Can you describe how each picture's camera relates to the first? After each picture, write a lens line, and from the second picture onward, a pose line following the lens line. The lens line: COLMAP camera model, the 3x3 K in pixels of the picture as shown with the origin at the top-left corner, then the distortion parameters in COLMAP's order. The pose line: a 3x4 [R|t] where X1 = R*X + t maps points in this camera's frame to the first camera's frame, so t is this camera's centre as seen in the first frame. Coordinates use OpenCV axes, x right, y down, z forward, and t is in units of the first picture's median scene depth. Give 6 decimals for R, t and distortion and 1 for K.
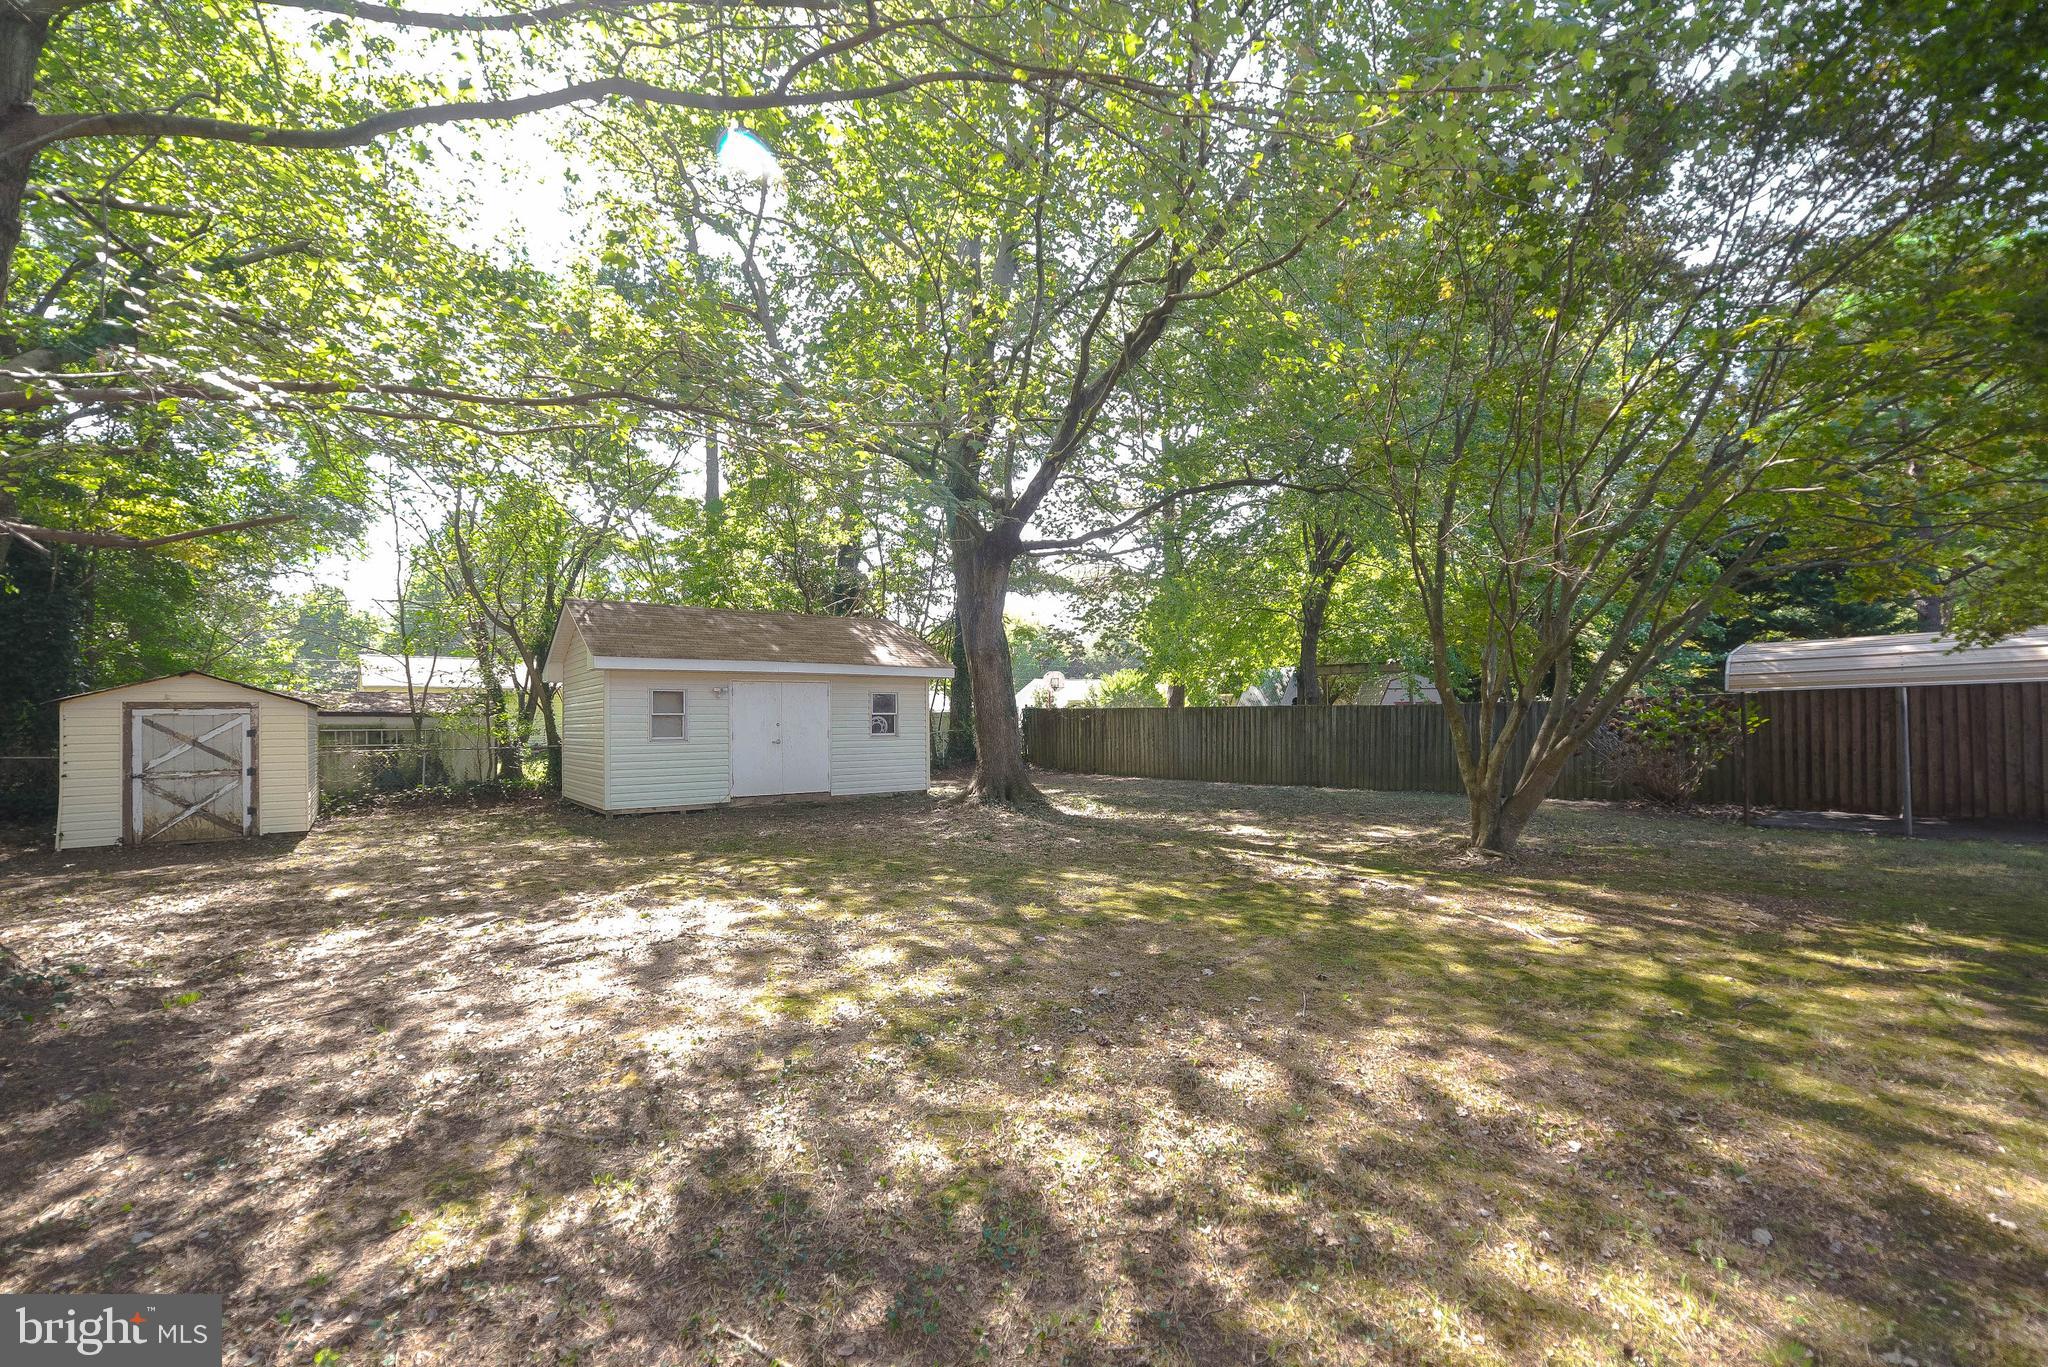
lens RADIAL K [[789.4, 0, 1021.2], [0, 789.4, 715.2], [0, 0, 1]] dist [-0.001287, -0.000081]
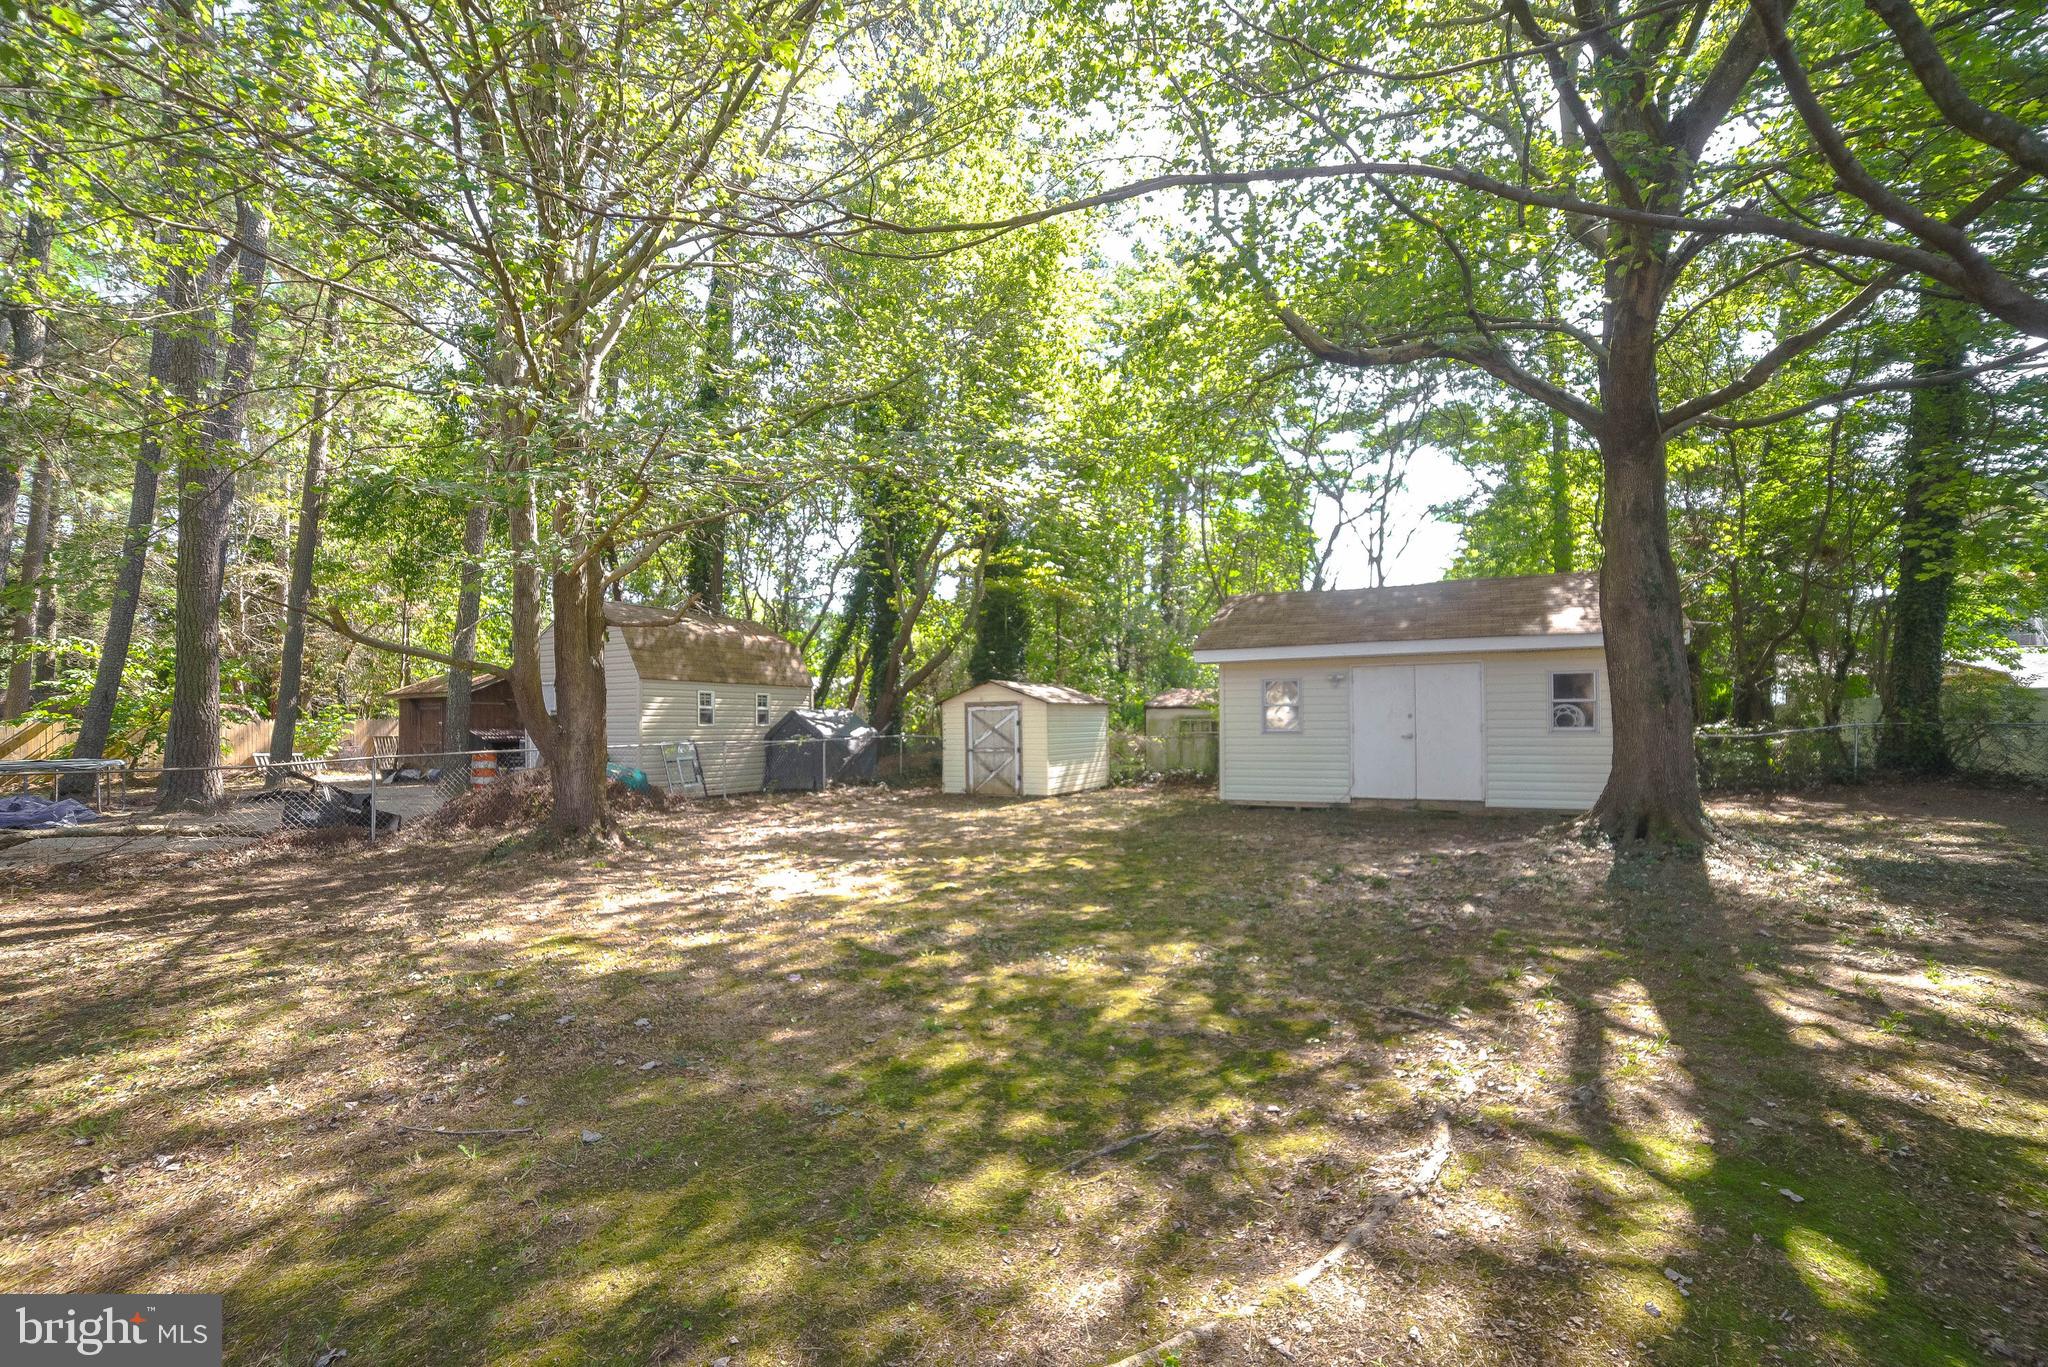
lens RADIAL K [[789.4, 0, 1021.2], [0, 789.4, 715.2], [0, 0, 1]] dist [-0.001287, -0.000081]
pose [[0.392184, -0.000613, -0.919886, 0.312166], [0.015263, 0.999866, 0.005841, -0.000081], [0.919760, -0.016331, 0.392141, 0.309197]]
